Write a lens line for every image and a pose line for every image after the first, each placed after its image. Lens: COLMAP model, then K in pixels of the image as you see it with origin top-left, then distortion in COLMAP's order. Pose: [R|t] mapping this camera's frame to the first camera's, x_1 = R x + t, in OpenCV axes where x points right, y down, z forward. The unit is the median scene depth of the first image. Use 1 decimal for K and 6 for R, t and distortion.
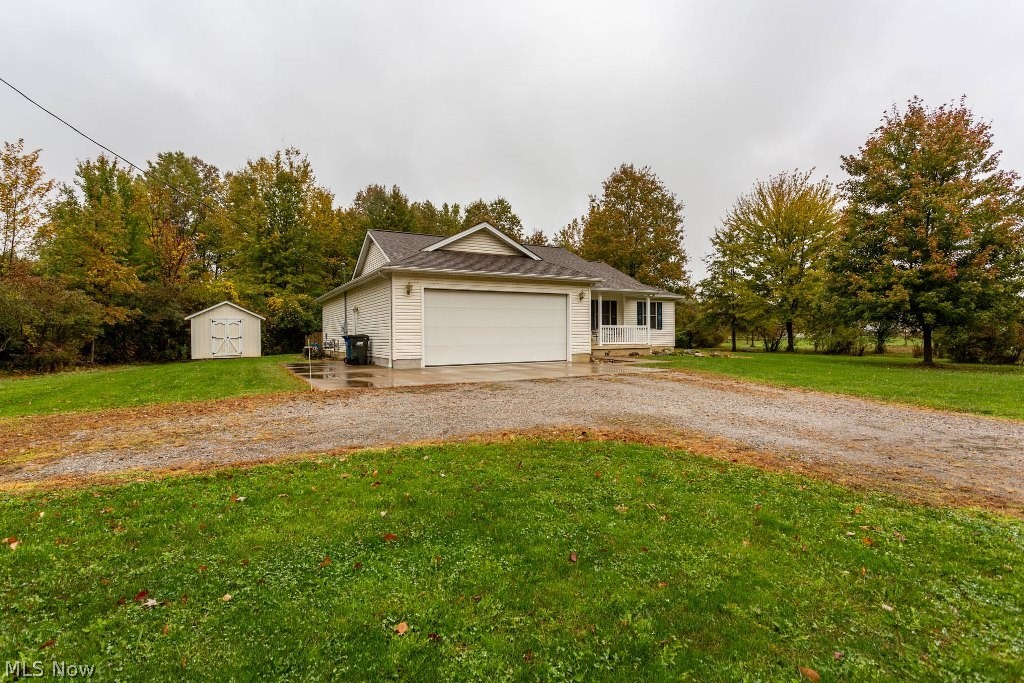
lens RADIAL K [[491.5, 0, 513.3], [0, 491.5, 342.4], [0, 0, 1]] dist [0.002015, -0.000073]
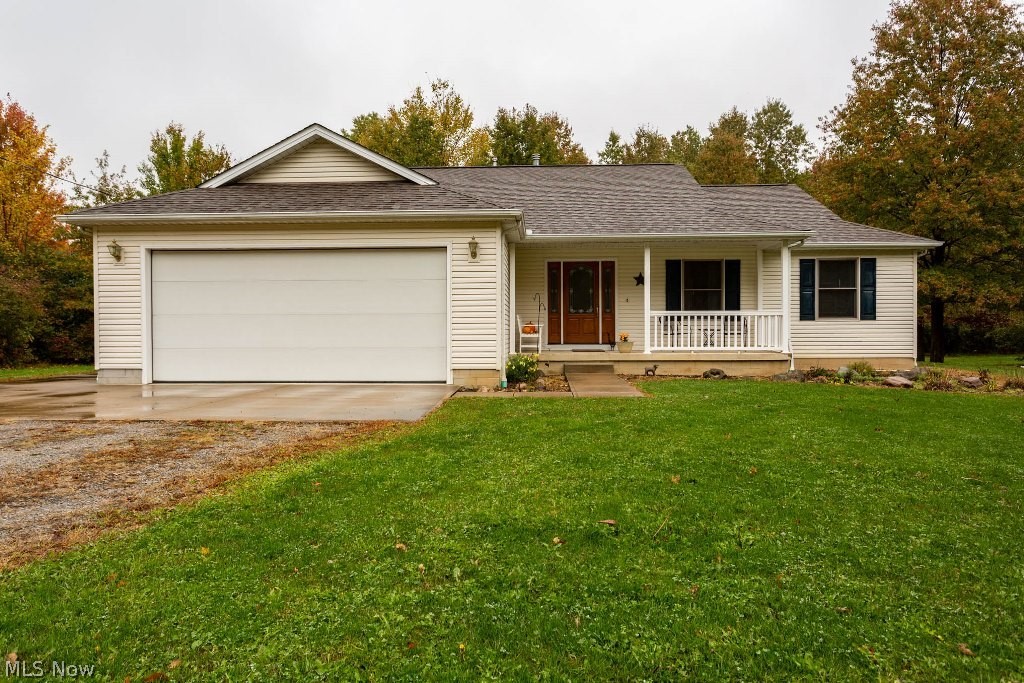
lens RADIAL K [[691.7, 0, 511.9], [0, 691.7, 341.1], [0, 0, 1]] dist [-0.009700, -0.000170]
pose [[0.847580, 0.011210, -0.530549, 0.394848], [-0.012231, 0.999924, 0.001589, -0.004420], [0.530526, 0.005142, 0.847653, 0.333569]]
